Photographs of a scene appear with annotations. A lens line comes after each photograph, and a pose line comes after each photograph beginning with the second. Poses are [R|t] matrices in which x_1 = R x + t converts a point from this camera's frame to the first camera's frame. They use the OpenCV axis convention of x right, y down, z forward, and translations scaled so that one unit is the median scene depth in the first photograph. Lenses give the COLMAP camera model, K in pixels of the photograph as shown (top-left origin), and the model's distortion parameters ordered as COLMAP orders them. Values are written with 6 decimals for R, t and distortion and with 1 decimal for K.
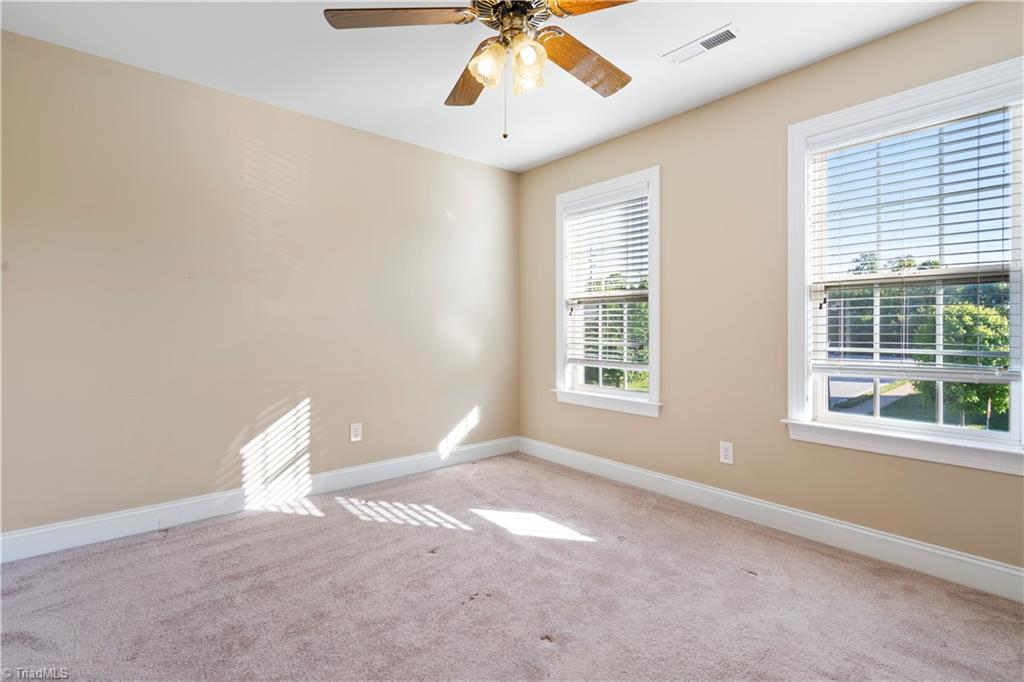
lens RADIAL K [[475.0, 0, 508.0], [0, 475.0, 336.3], [0, 0, 1]] dist [-0.006029, 0.001547]
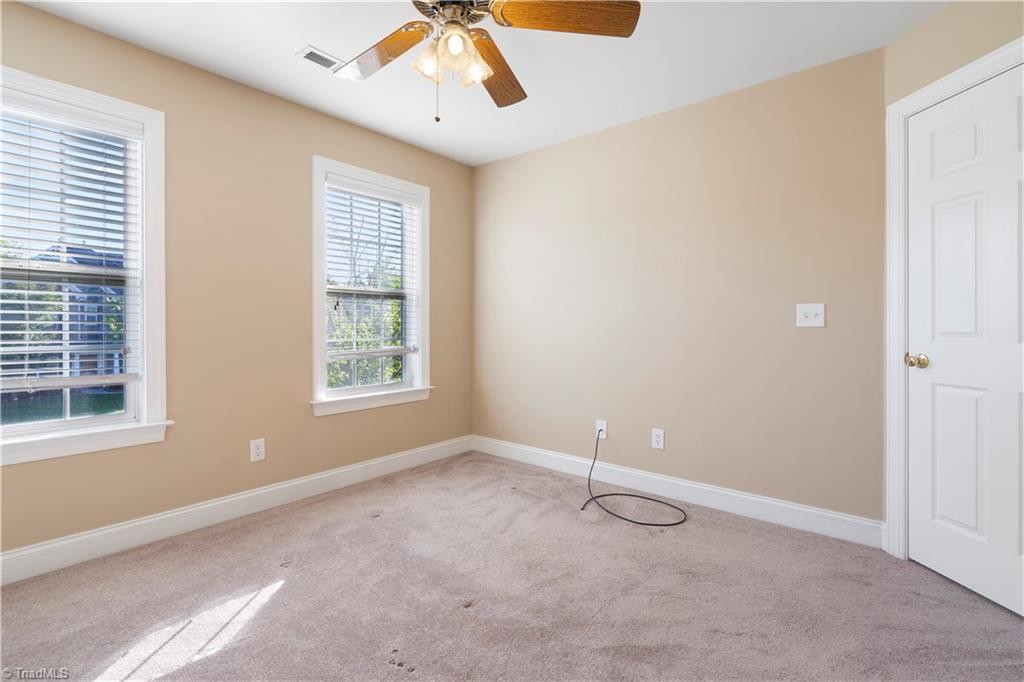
lens RADIAL K [[475.0, 0, 508.0], [0, 475.0, 333.8], [0, 0, 1]] dist [-0.006029, 0.001547]
pose [[-0.176337, -0.015391, 0.984210, -0.599122], [0.018548, 0.999648, 0.018956, -0.006233], [-0.984155, 0.021597, -0.175989, 0.651847]]
